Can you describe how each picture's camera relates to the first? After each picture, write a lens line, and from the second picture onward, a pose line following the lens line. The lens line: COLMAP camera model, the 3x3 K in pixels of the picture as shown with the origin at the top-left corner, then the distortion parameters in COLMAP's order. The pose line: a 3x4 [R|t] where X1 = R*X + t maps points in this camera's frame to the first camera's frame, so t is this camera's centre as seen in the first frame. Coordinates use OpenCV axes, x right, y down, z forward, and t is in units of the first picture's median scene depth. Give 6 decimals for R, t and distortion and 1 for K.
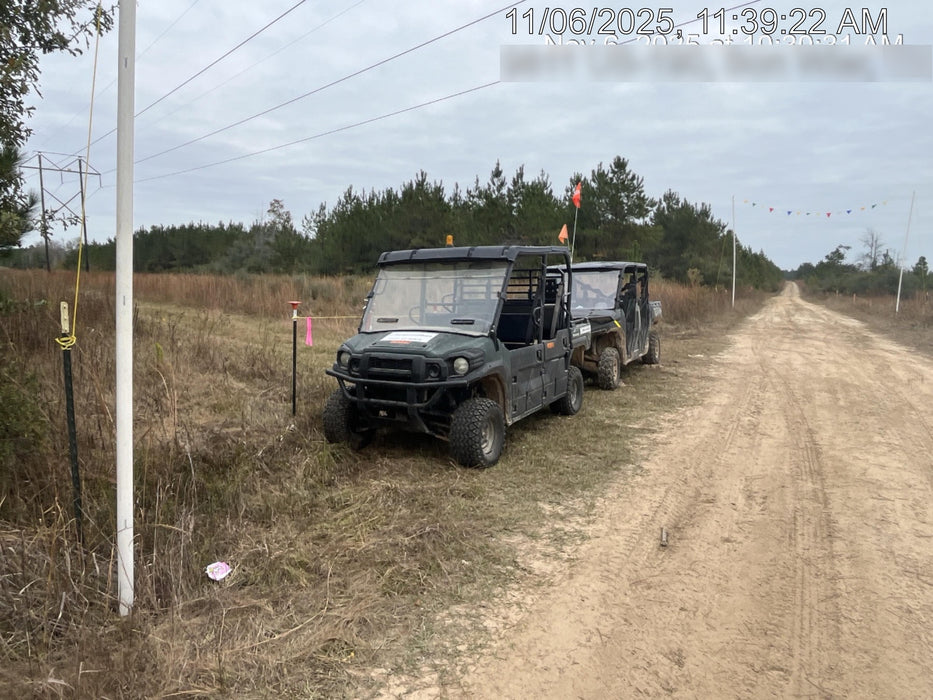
lens RADIAL K [[717.0, 0, 466.5], [0, 717.0, 350.0], [0, 0, 1]] dist [0.000894, -0.007048]
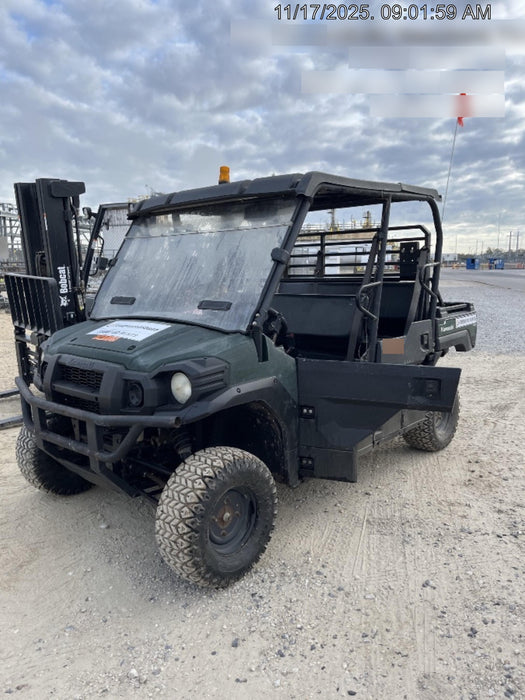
lens RADIAL K [[537.9, 0, 262.5], [0, 537.9, 350.0], [0, 0, 1]] dist [0.000894, -0.007048]
pose [[0.964242, 0.038110, -0.262271, 0.149092], [-0.026122, 0.998455, 0.049048, -0.026605], [0.263735, -0.040443, 0.963747, 0.606530]]
